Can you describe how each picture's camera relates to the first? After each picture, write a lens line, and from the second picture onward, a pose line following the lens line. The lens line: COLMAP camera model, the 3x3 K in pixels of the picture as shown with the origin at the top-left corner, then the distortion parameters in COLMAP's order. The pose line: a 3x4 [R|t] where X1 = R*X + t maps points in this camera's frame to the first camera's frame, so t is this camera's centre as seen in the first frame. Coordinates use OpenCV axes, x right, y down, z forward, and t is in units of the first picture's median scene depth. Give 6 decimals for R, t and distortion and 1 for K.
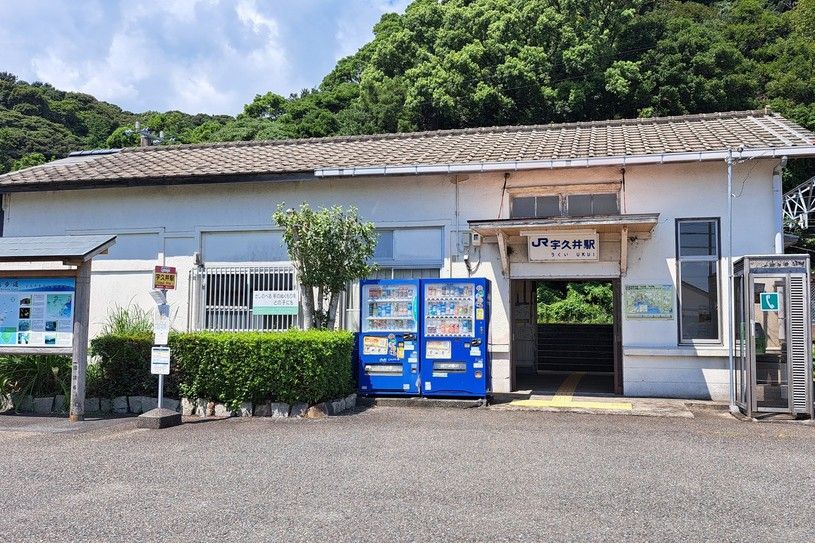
lens RADIAL K [[675.6, 0, 406.8], [0, 675.6, 282.6], [0, 0, 1]] dist [0.069833, -0.008954]
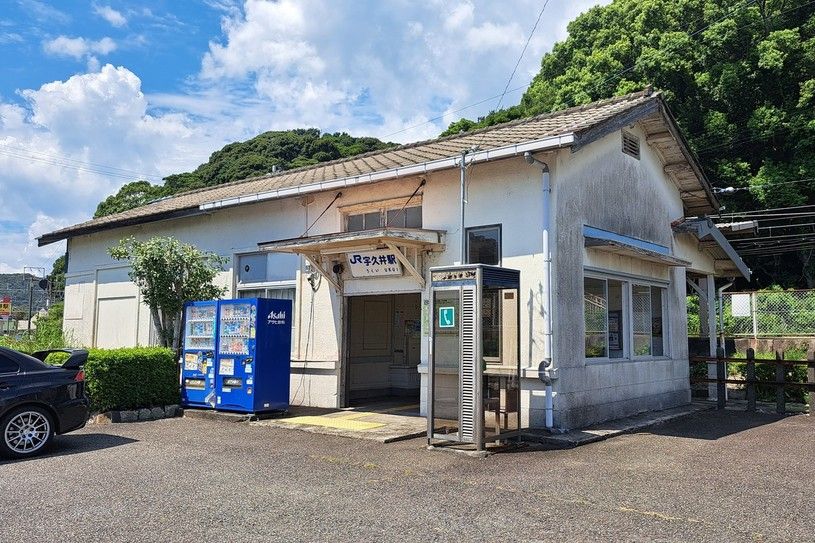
lens RADIAL K [[658.3, 0, 406.7], [0, 658.3, 276.6], [0, 0, 1]] dist [0.076868, -0.084033]
pose [[0.914078, -0.041504, -0.403410, 0.668675], [0.030316, 0.998959, -0.034083, 0.001603], [0.404405, 0.018925, 0.914384, 0.141289]]
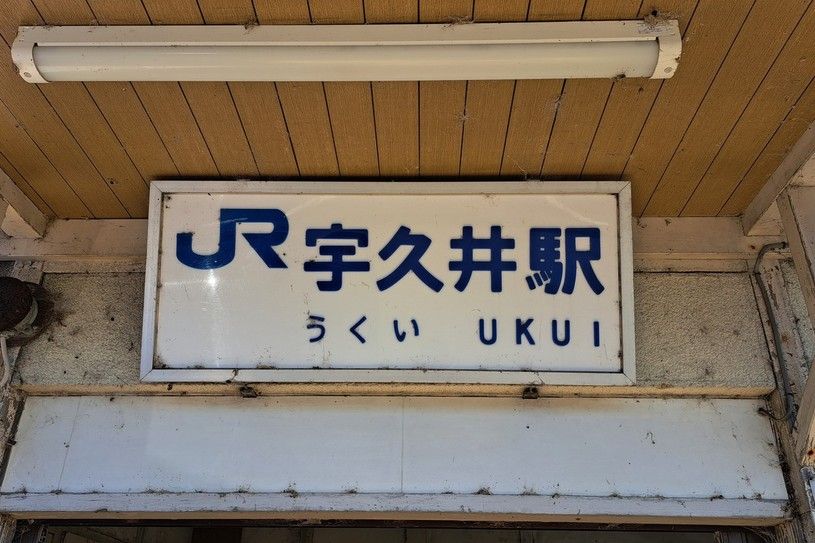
lens RADIAL K [[658.3, 0, 406.7], [0, 658.3, 276.6], [0, 0, 1]] dist [0.076868, -0.084033]
pose [[0.967907, 0.121871, 0.219782, 0.205715], [-0.019507, 0.908341, -0.417775, 0.005837], [-0.250552, 0.400080, 0.881567, 0.884481]]
